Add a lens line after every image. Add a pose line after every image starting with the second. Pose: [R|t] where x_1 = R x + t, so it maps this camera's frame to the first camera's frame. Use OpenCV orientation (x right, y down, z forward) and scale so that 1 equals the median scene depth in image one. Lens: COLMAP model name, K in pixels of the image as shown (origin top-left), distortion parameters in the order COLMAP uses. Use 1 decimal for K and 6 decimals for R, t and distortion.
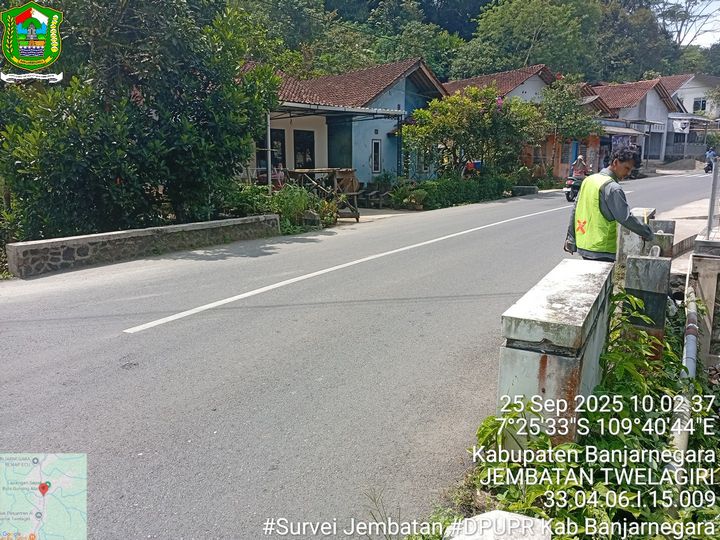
lens RADIAL K [[531.9, 0, 360.0], [0, 531.9, 270.0], [0, 0, 1]] dist [0.000112, -0.053879]
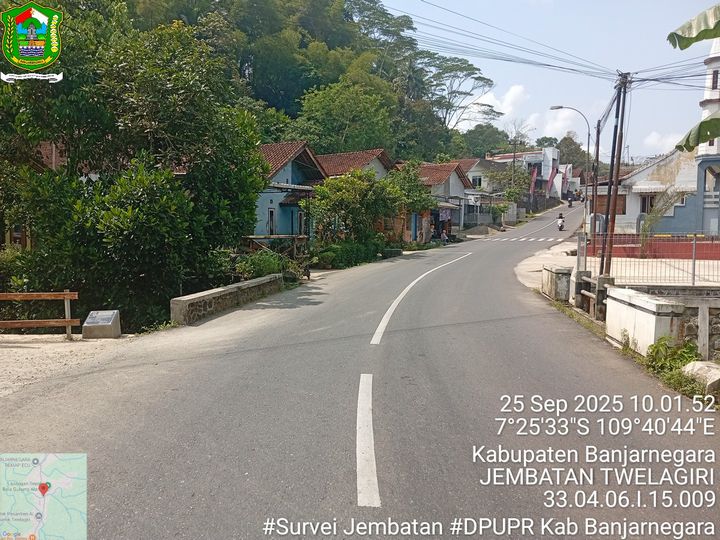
lens RADIAL K [[536.8, 0, 345.1], [0, 536.8, 278.1], [0, 0, 1]] dist [0.004153, 0.001542]
pose [[0.932468, -0.022868, 0.360528, -0.467728], [0.058051, 0.994510, -0.087063, 0.022780], [-0.356558, 0.102112, 0.928676, -0.212226]]
